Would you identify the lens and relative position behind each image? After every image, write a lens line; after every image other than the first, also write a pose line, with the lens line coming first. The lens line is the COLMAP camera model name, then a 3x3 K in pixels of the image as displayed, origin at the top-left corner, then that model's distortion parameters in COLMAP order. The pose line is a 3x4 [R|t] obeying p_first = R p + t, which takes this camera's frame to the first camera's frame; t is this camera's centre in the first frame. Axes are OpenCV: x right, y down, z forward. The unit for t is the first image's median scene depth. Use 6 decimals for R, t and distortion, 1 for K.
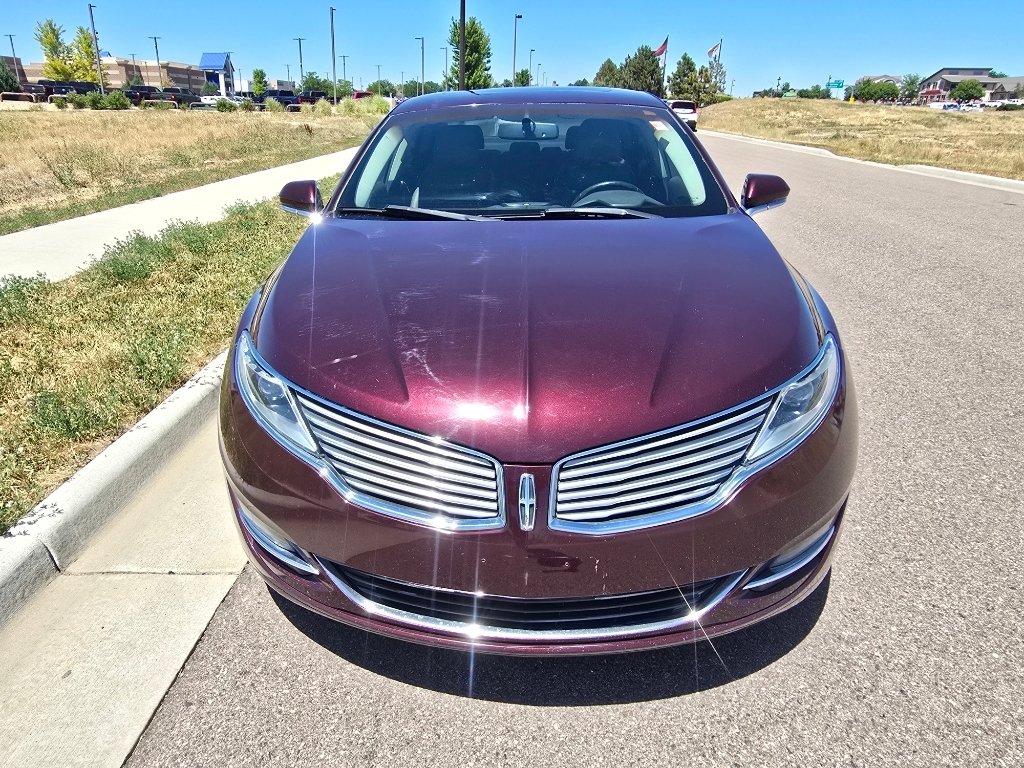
lens RADIAL K [[751.6, 0, 446.4], [0, 751.6, 386.9], [0, 0, 1]] dist [0.006761, -0.003000]
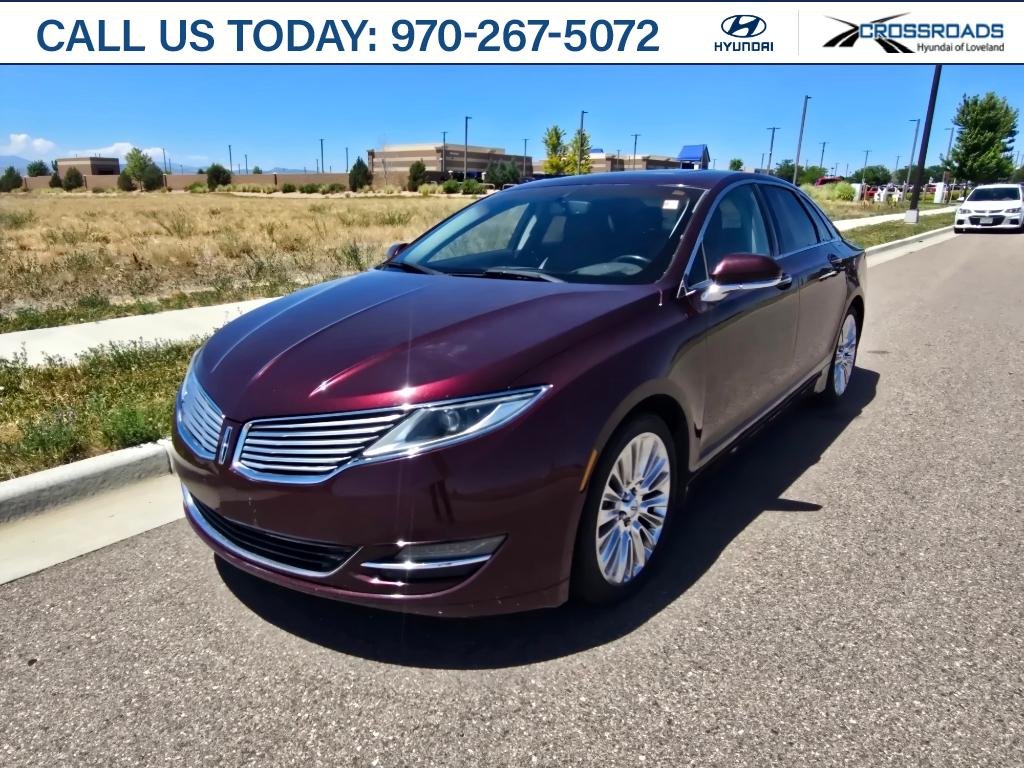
lens RADIAL K [[751.6, 0, 446.4], [0, 751.6, 386.9], [0, 0, 1]] dist [0.006761, -0.003000]
pose [[0.779677, 0.152076, -0.607434, 0.123435], [-0.216835, 0.975614, -0.034068, -0.000010], [0.587440, 0.158275, 0.793639, 0.007768]]
